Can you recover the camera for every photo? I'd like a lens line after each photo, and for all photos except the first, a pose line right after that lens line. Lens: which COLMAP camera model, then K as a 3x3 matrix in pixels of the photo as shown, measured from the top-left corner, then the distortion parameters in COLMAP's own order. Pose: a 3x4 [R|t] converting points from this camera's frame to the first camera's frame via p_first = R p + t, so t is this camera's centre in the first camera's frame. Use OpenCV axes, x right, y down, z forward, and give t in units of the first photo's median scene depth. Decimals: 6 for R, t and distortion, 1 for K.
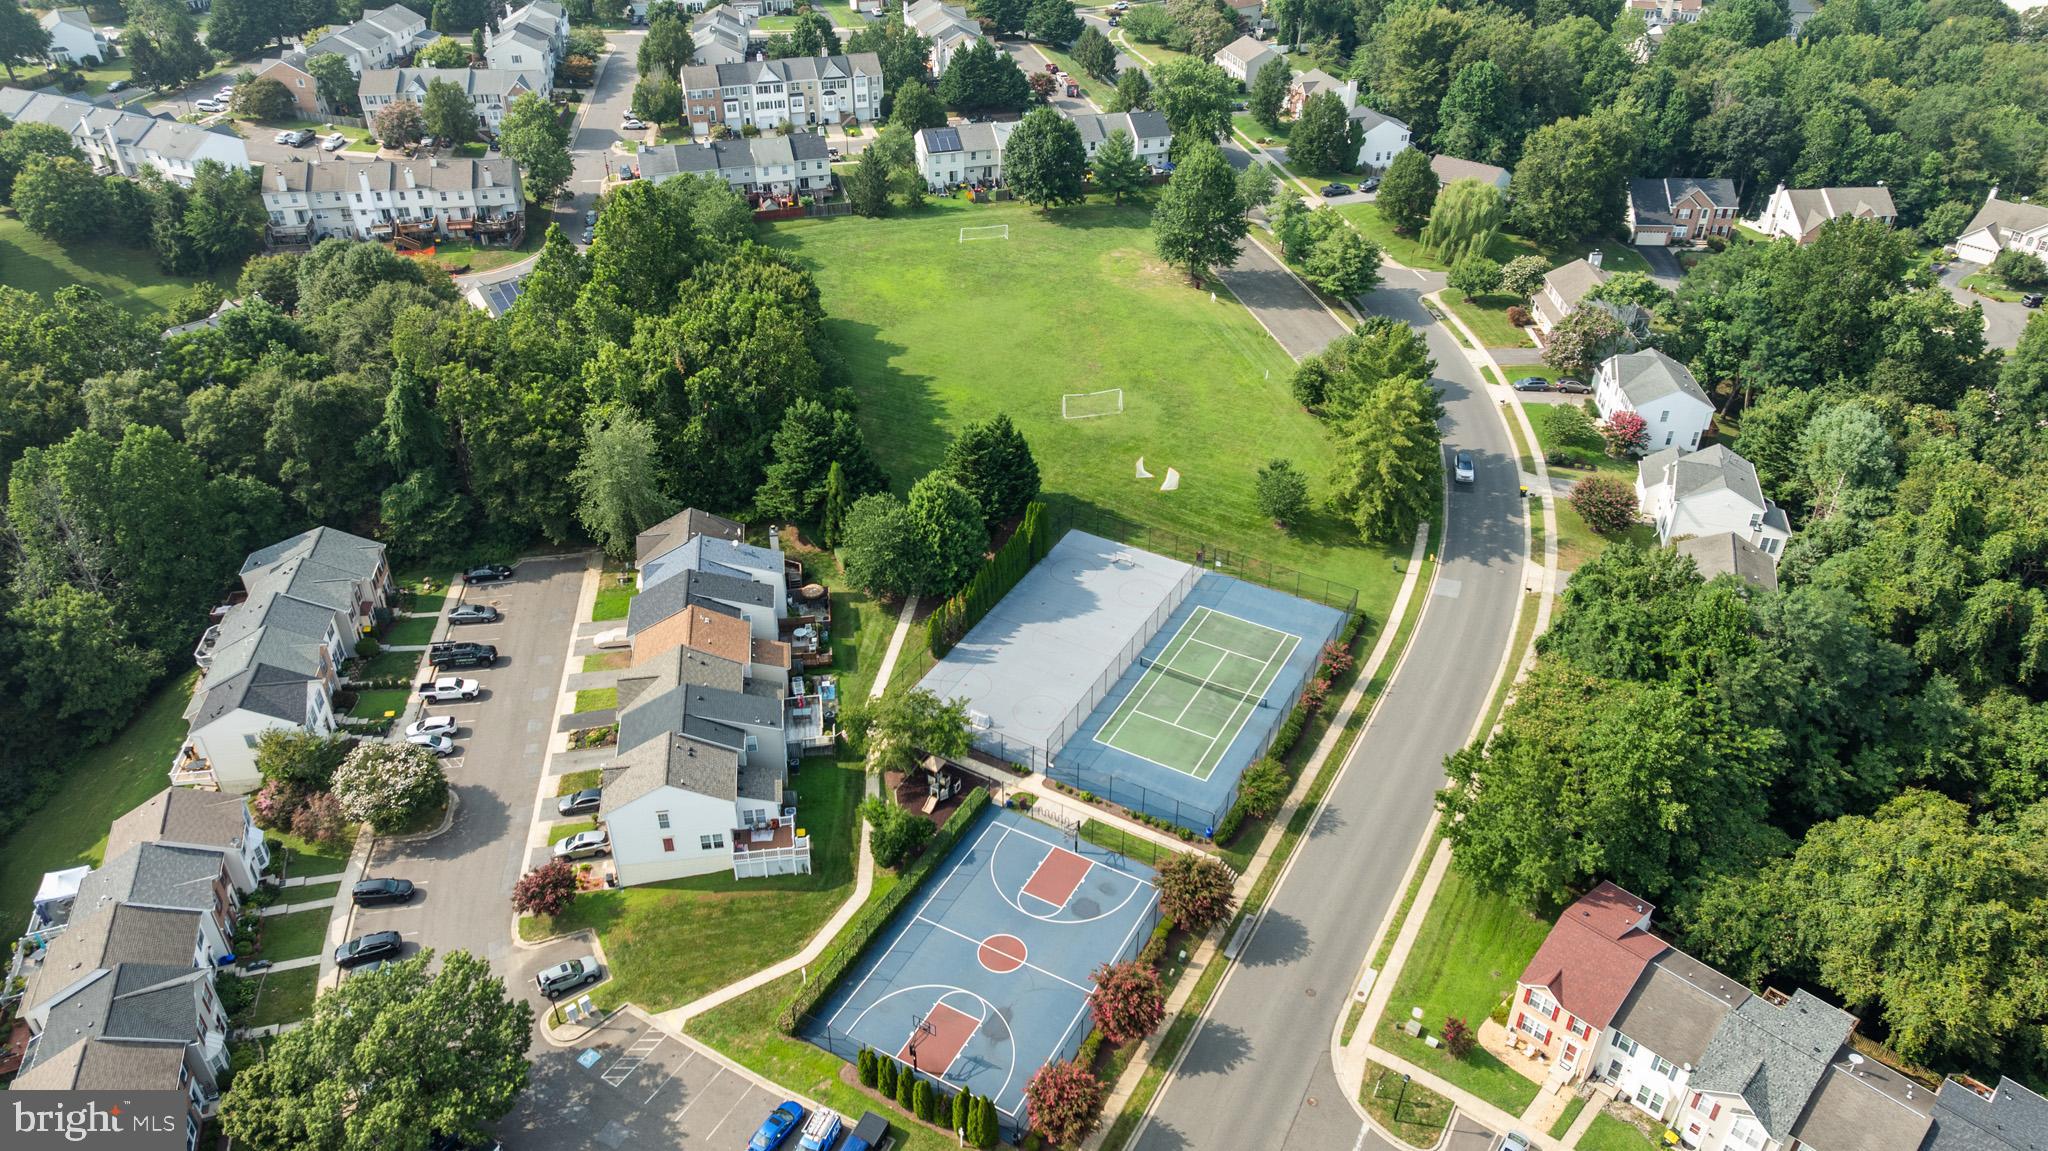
lens RADIAL K [[1452.7, 0, 1024.0], [0, 1452.7, 575.5], [0, 0, 1]] dist [-0.057180, 0.058432]
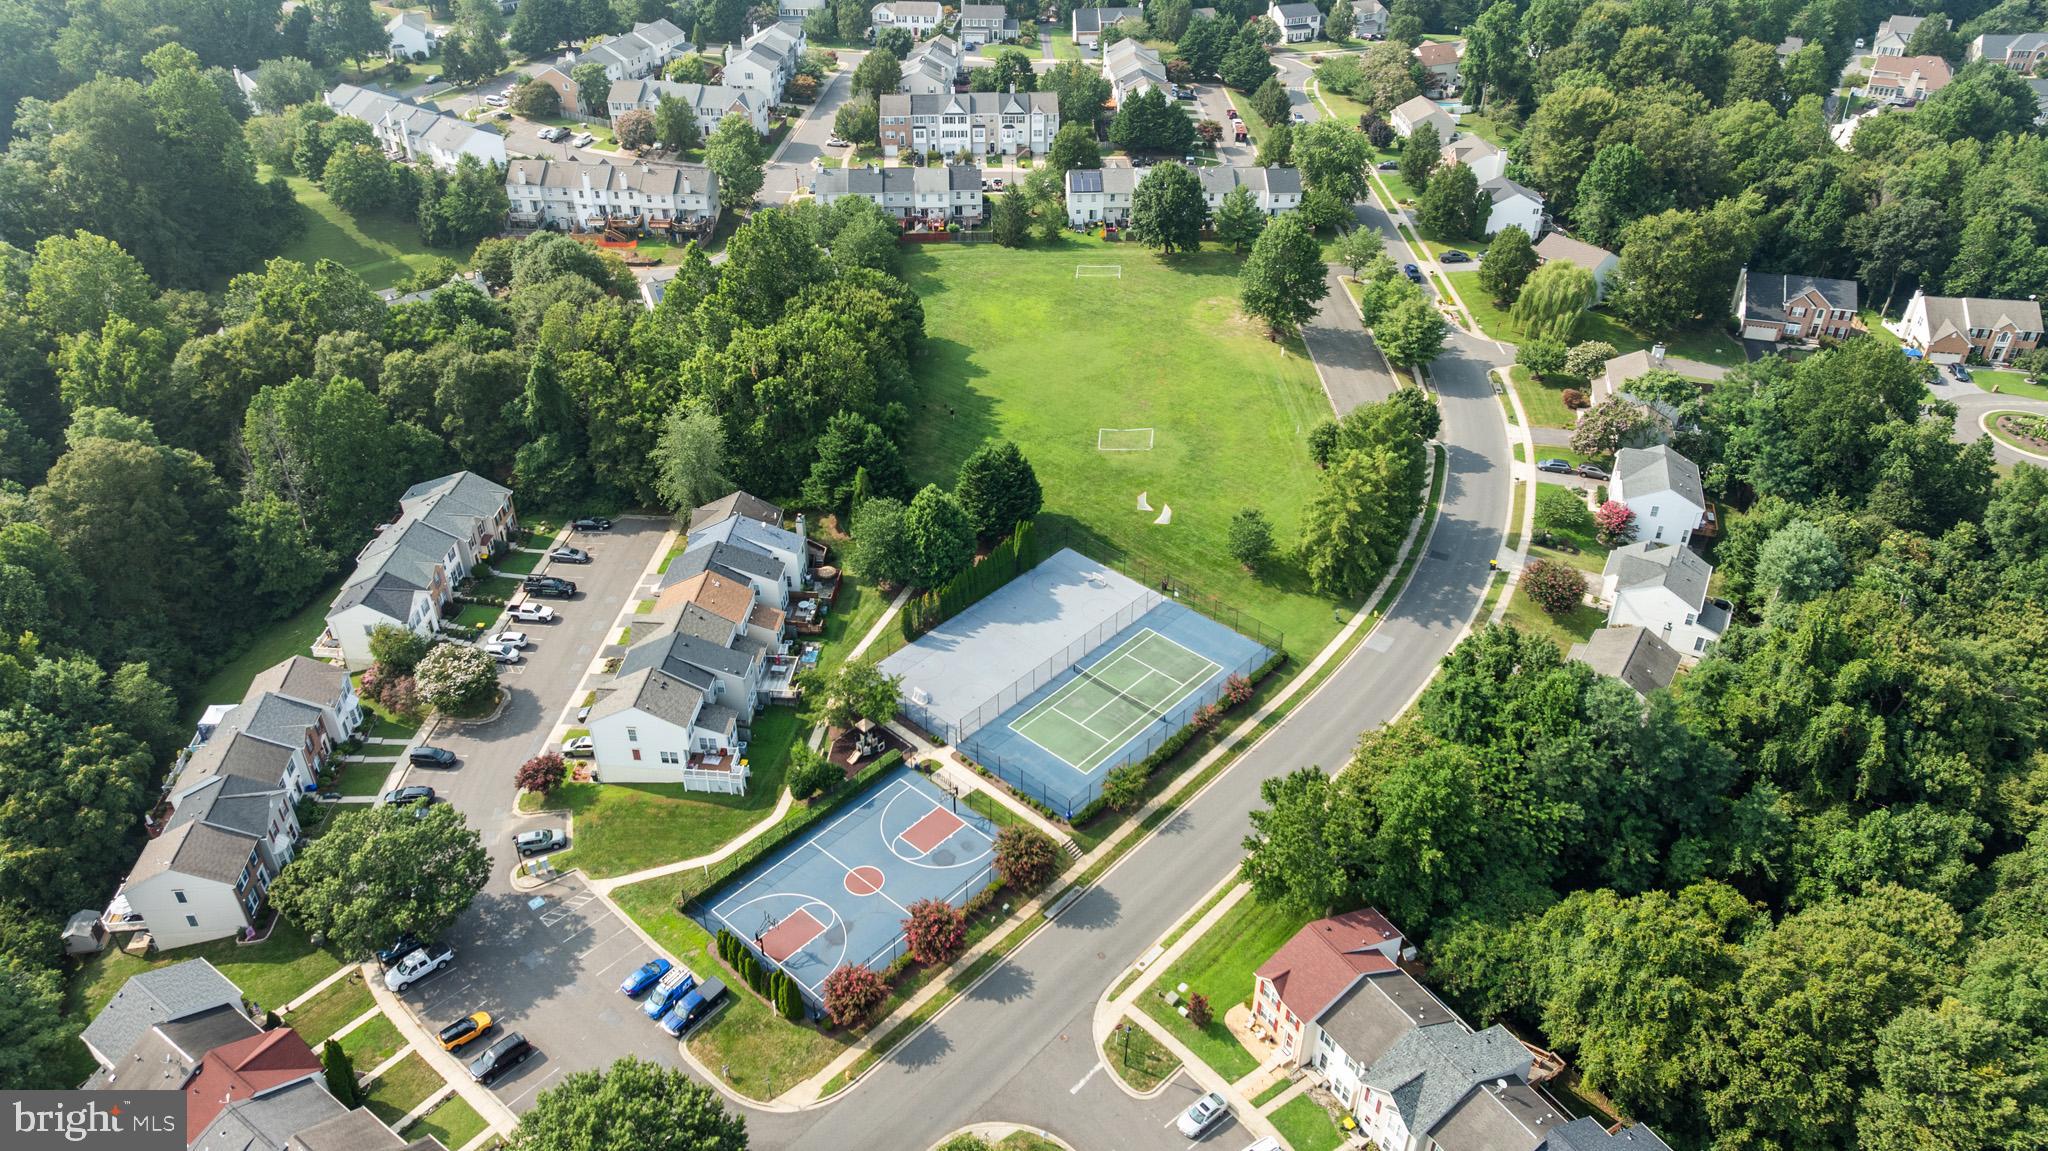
lens RADIAL K [[1452.7, 0, 1024.0], [0, 1452.7, 575.5], [0, 0, 1]] dist [-0.057180, 0.058432]
pose [[0.973487, 0.128340, -0.189346, 0.228950], [-0.127401, 0.991703, 0.017175, -0.026376], [0.189979, 0.007403, 0.981760, -0.138590]]
